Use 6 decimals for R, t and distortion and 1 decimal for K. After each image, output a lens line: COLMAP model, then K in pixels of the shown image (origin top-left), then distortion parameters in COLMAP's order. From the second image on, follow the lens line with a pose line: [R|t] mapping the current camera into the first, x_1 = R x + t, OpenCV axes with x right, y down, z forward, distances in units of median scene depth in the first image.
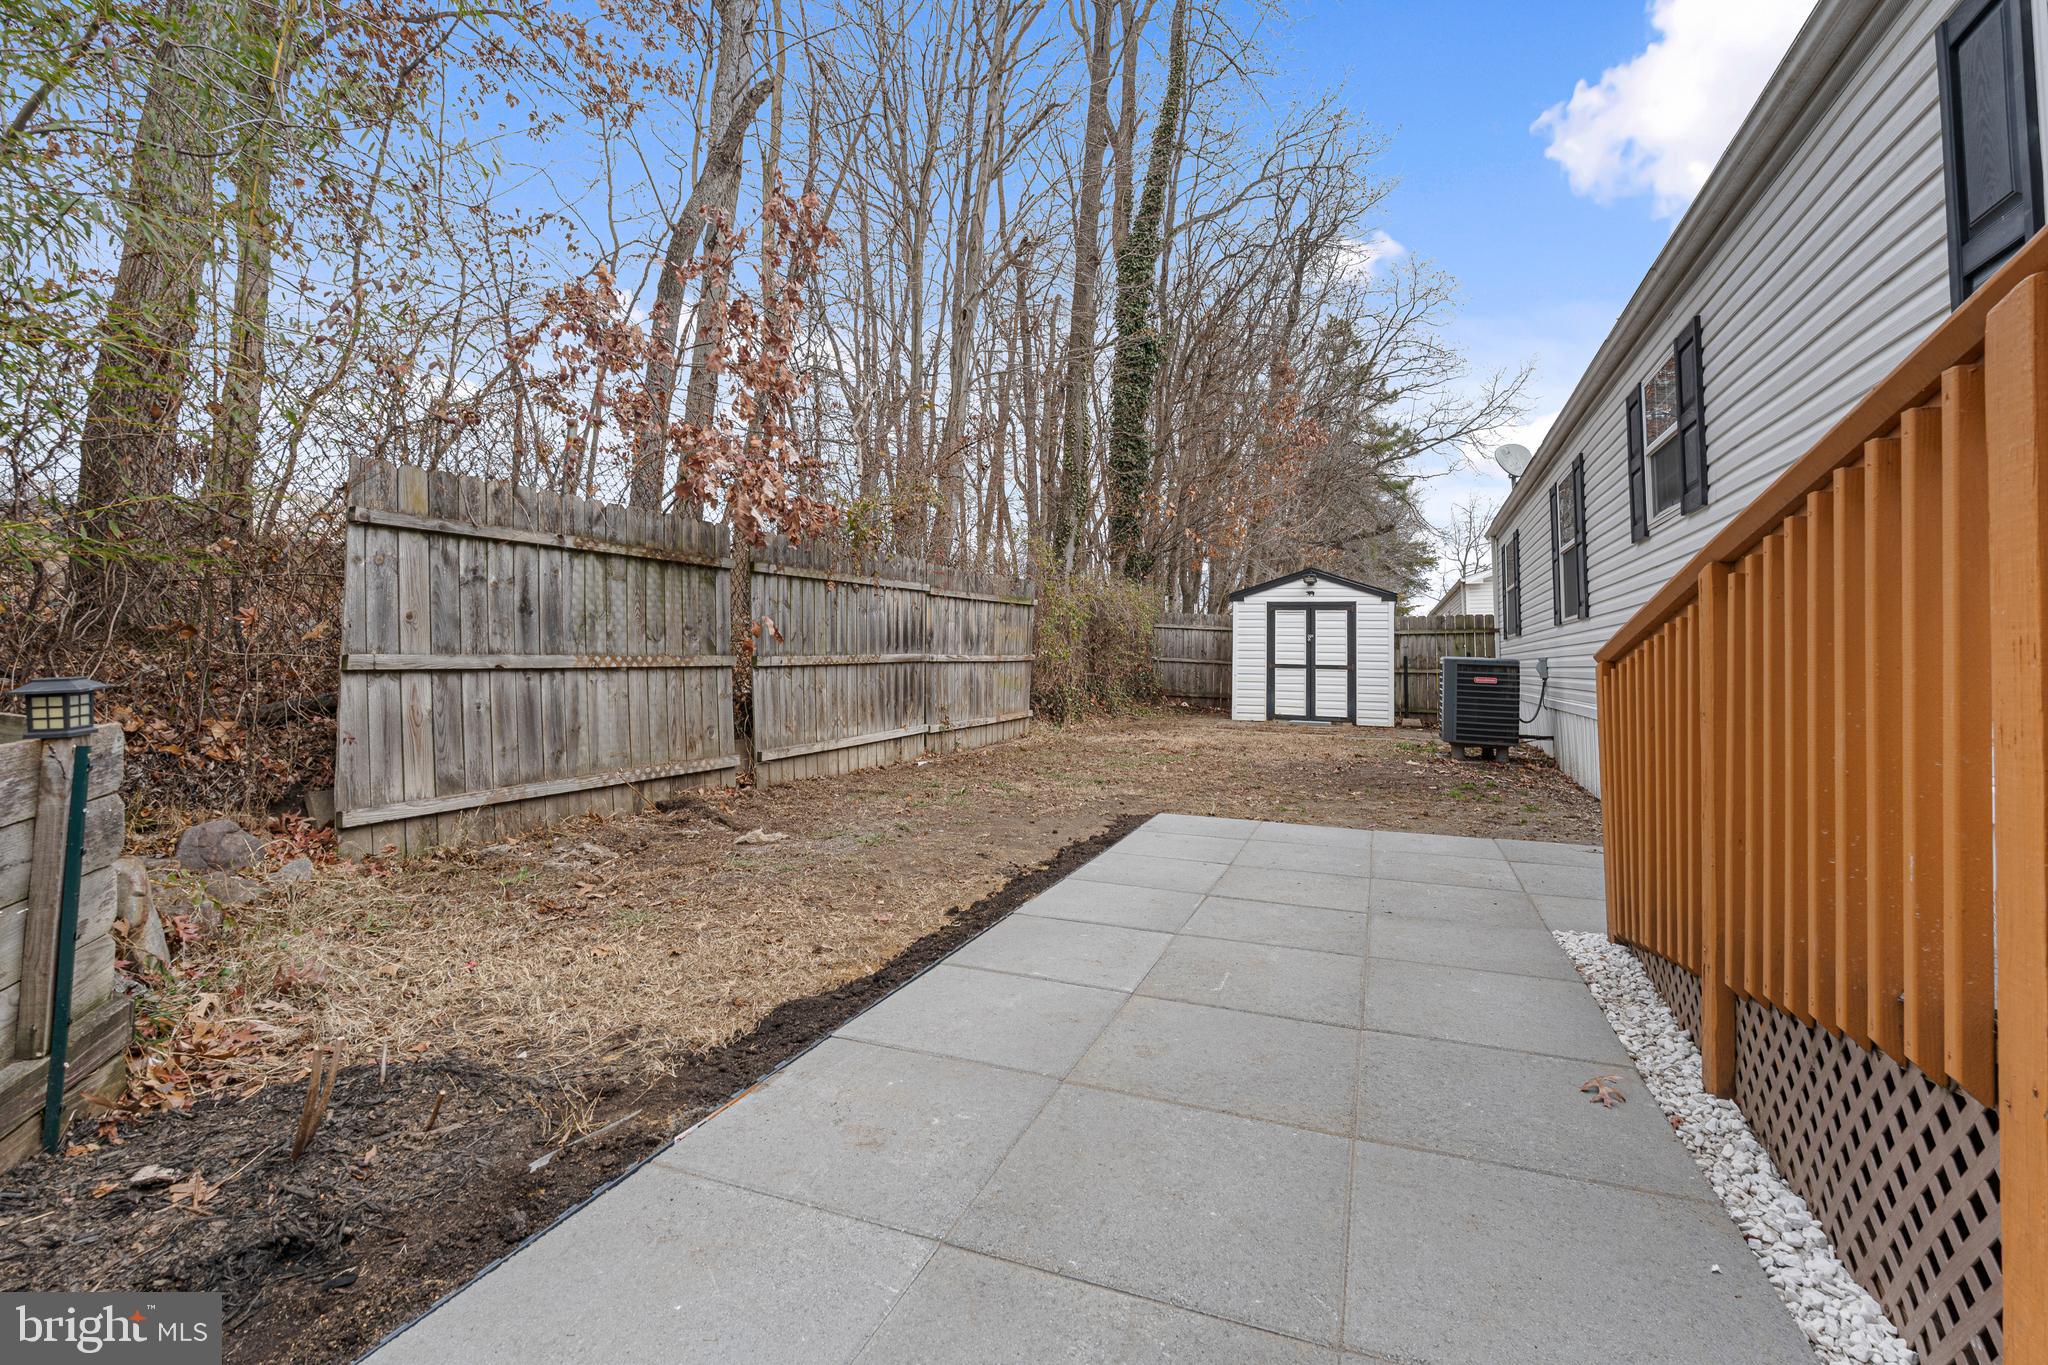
lens RADIAL K [[931.6, 0, 1003.6], [0, 931.6, 609.8], [0, 0, 1]] dist [-0.000319, 0.000067]
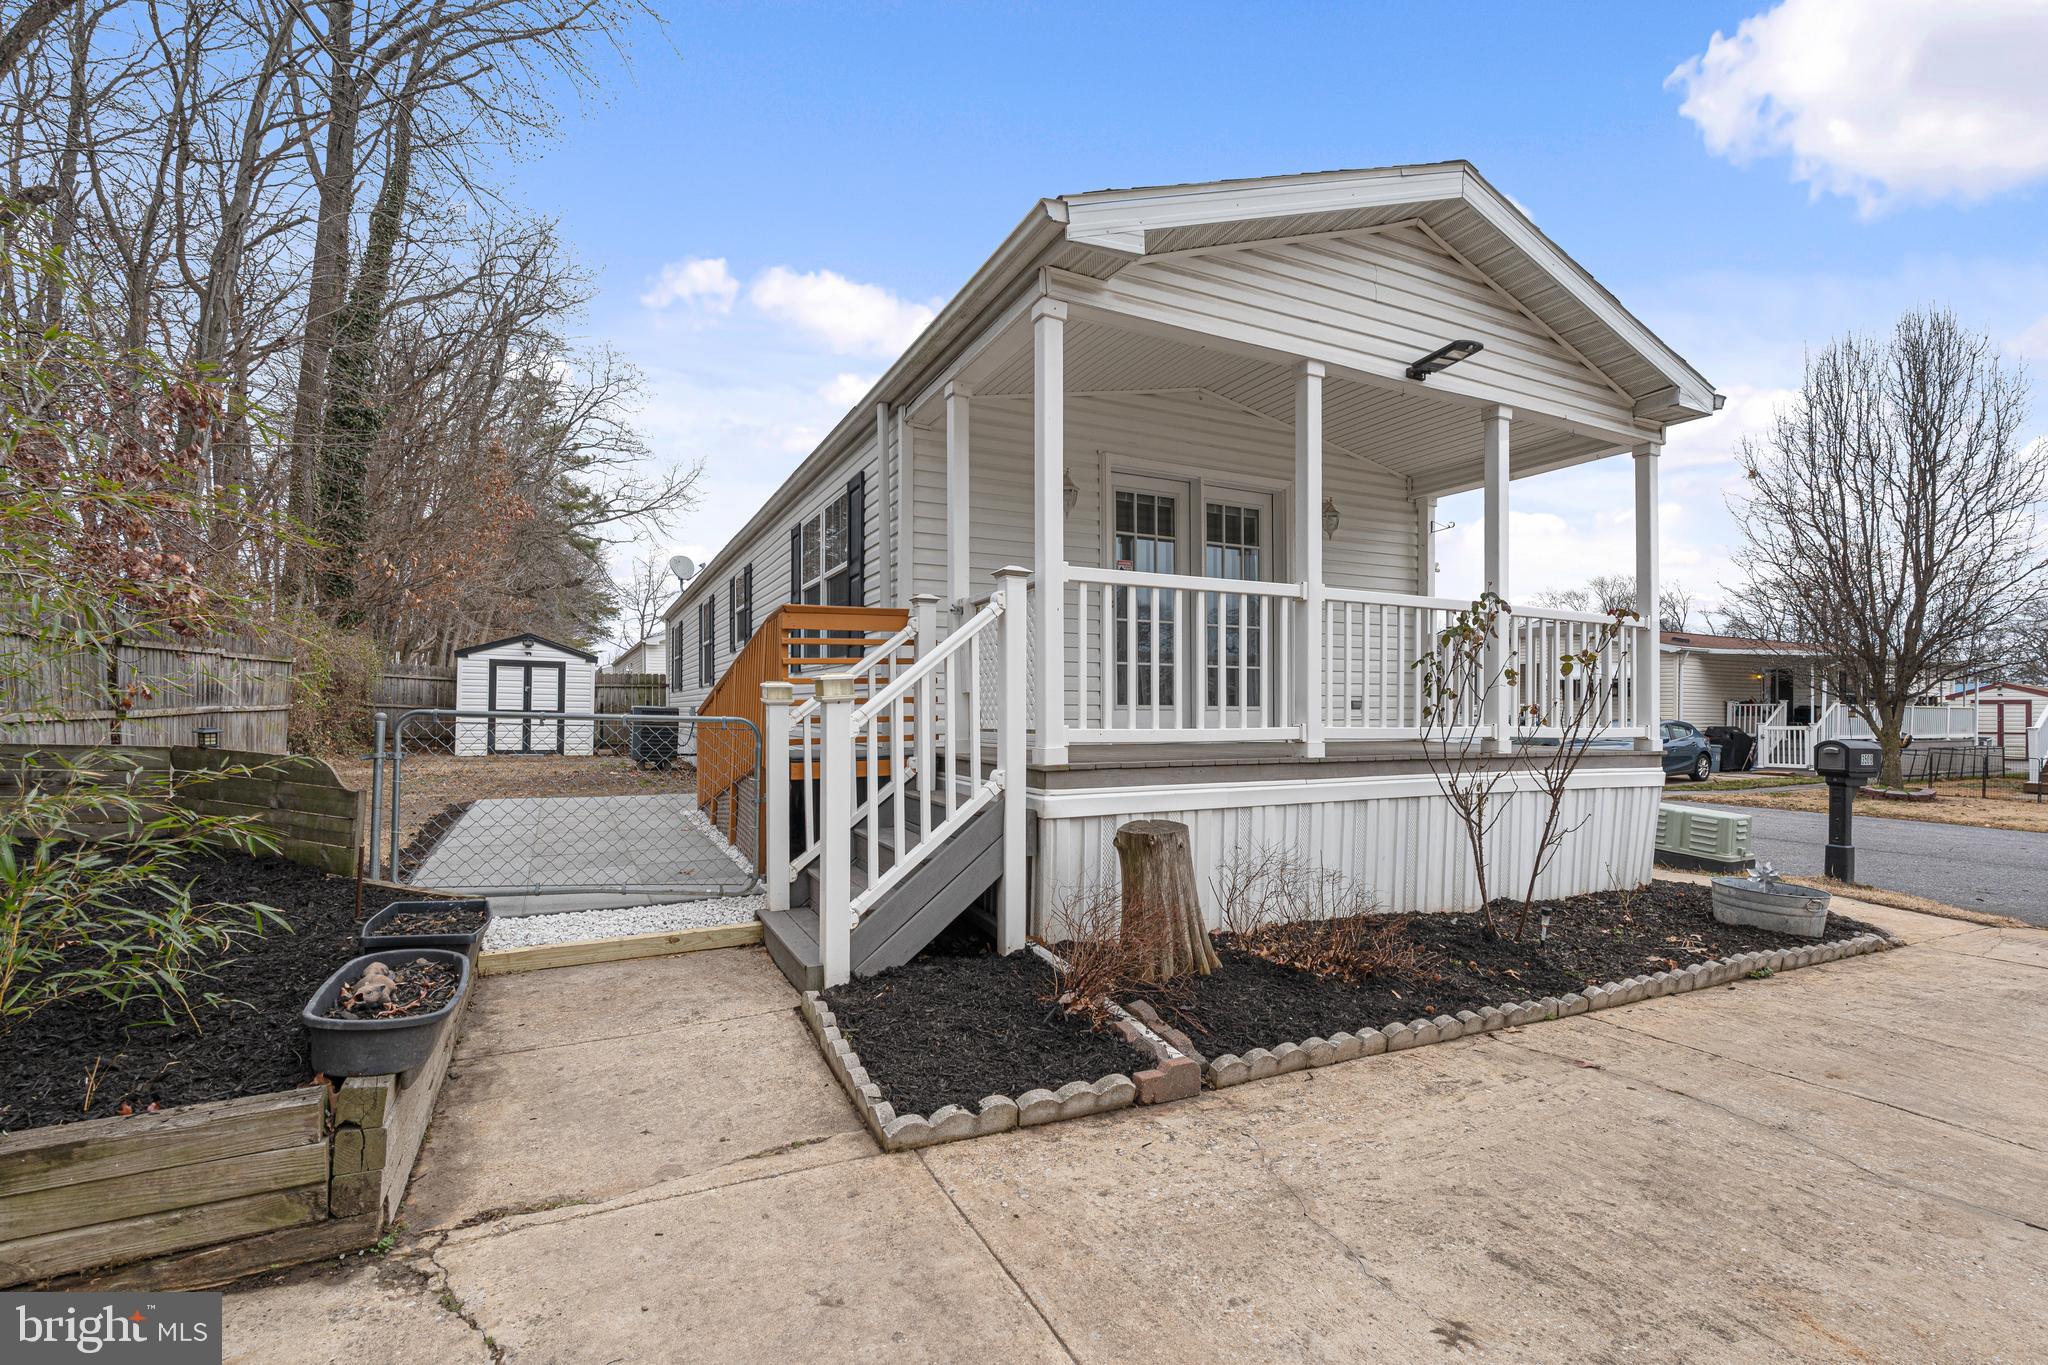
lens RADIAL K [[919.3, 0, 1025.7], [0, 919.3, 702.4], [0, 0, 1]] dist [-0.000143, 0.000062]
pose [[0.655011, 0.001154, 0.755618, -0.175623], [-0.043764, 0.998378, 0.036411, -0.027256], [-0.754351, -0.056918, 0.654000, -0.338248]]
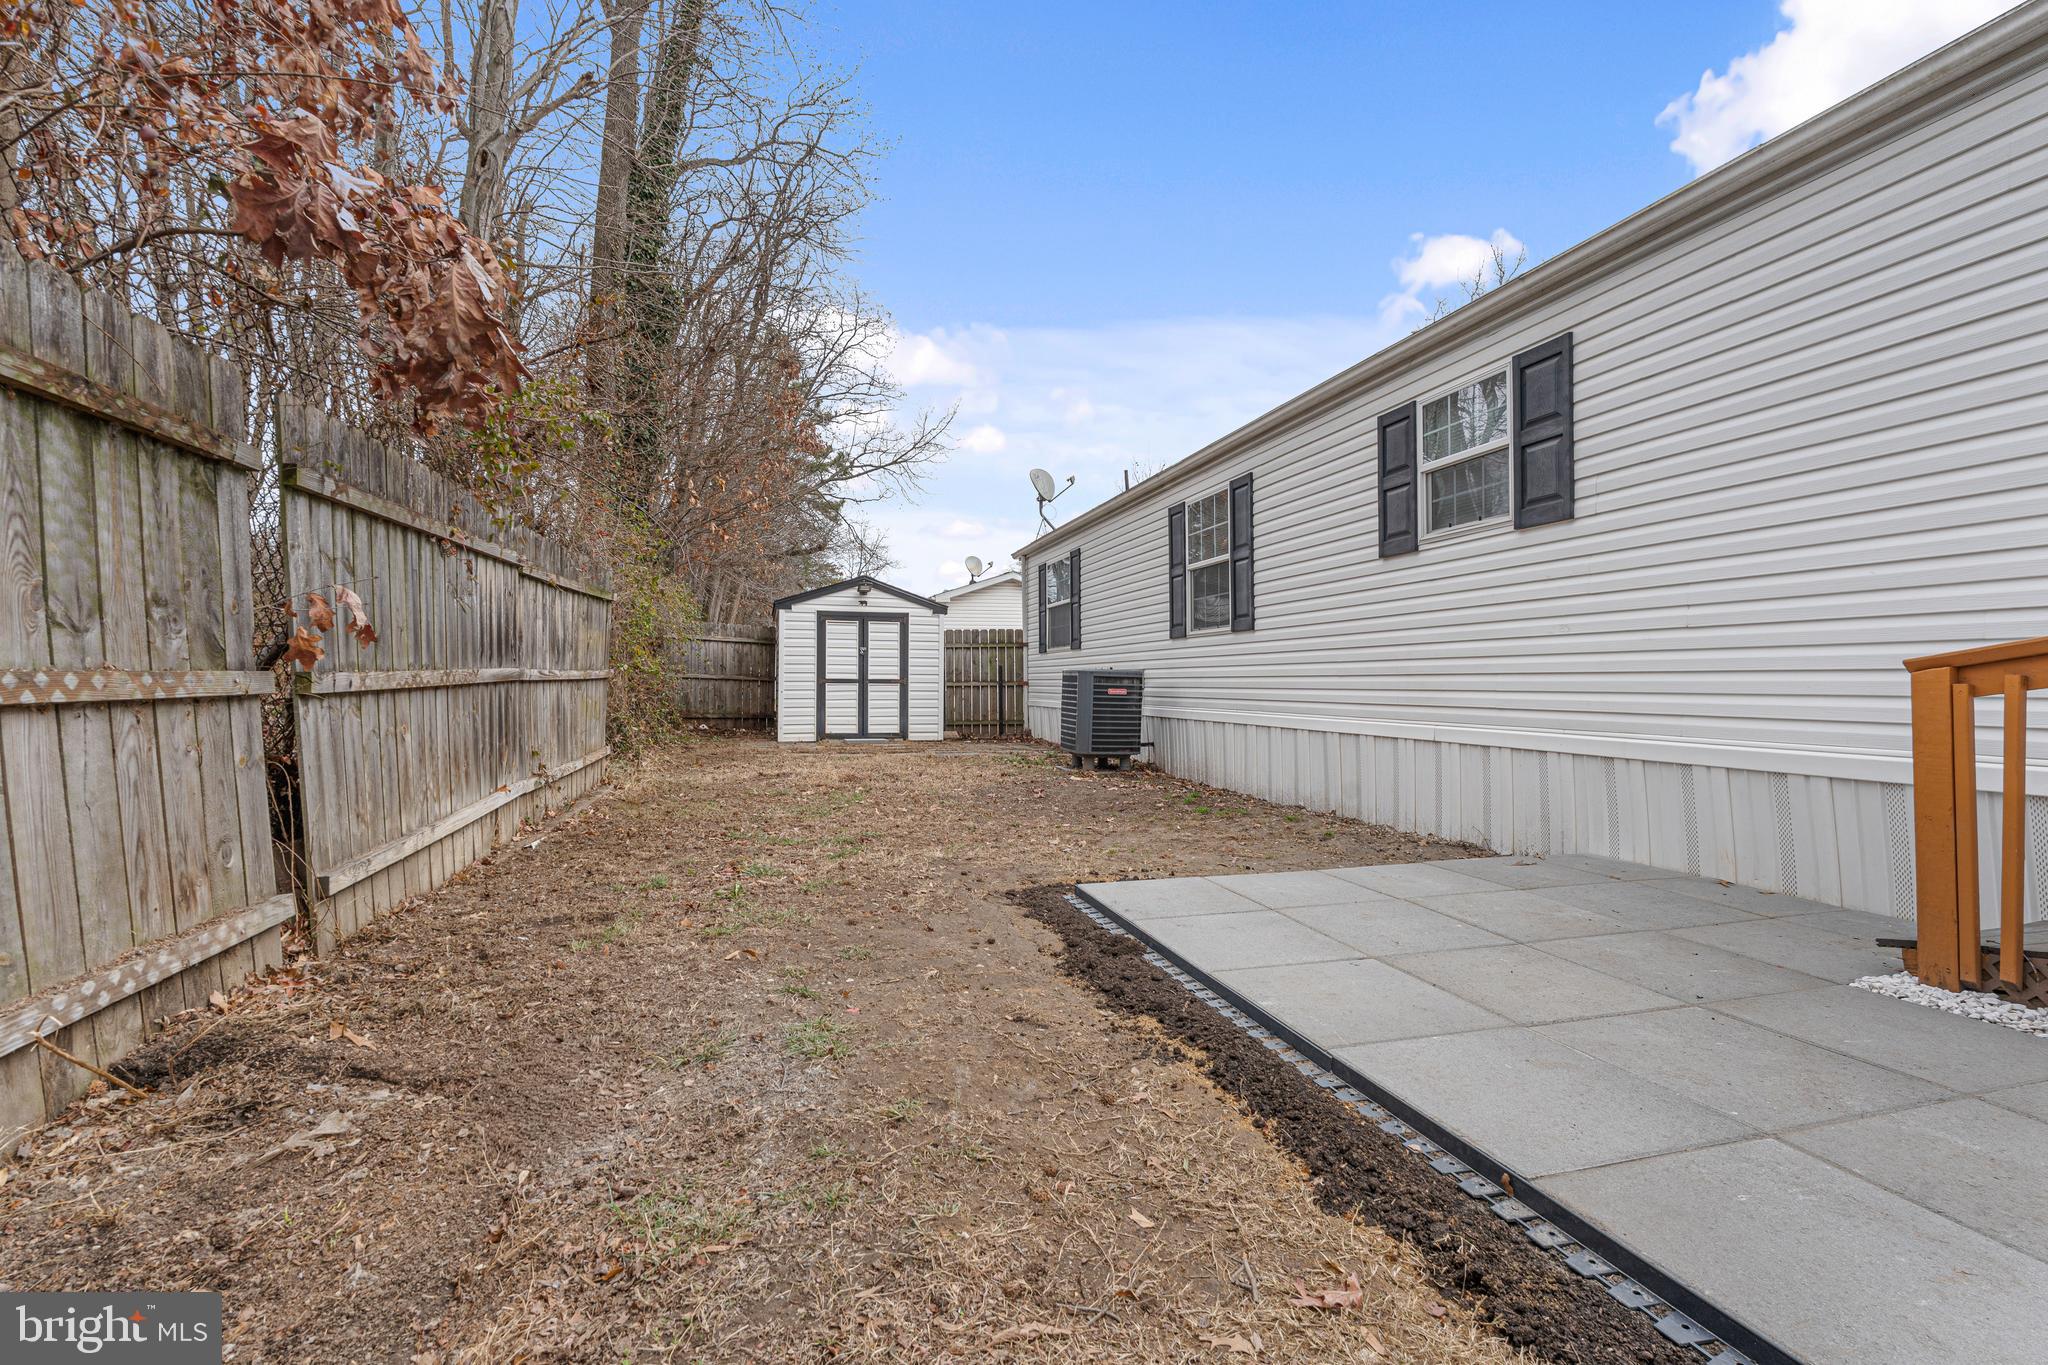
lens RADIAL K [[909.7, 0, 1022.8], [0, 909.7, 685.1], [0, 0, 1]] dist [-0.001850, 0.000100]
pose [[0.786430, -0.017151, 0.617441, -0.112920], [-0.022595, 0.998147, 0.056505, 0.009742], [-0.617266, -0.058388, 0.784585, 0.183952]]
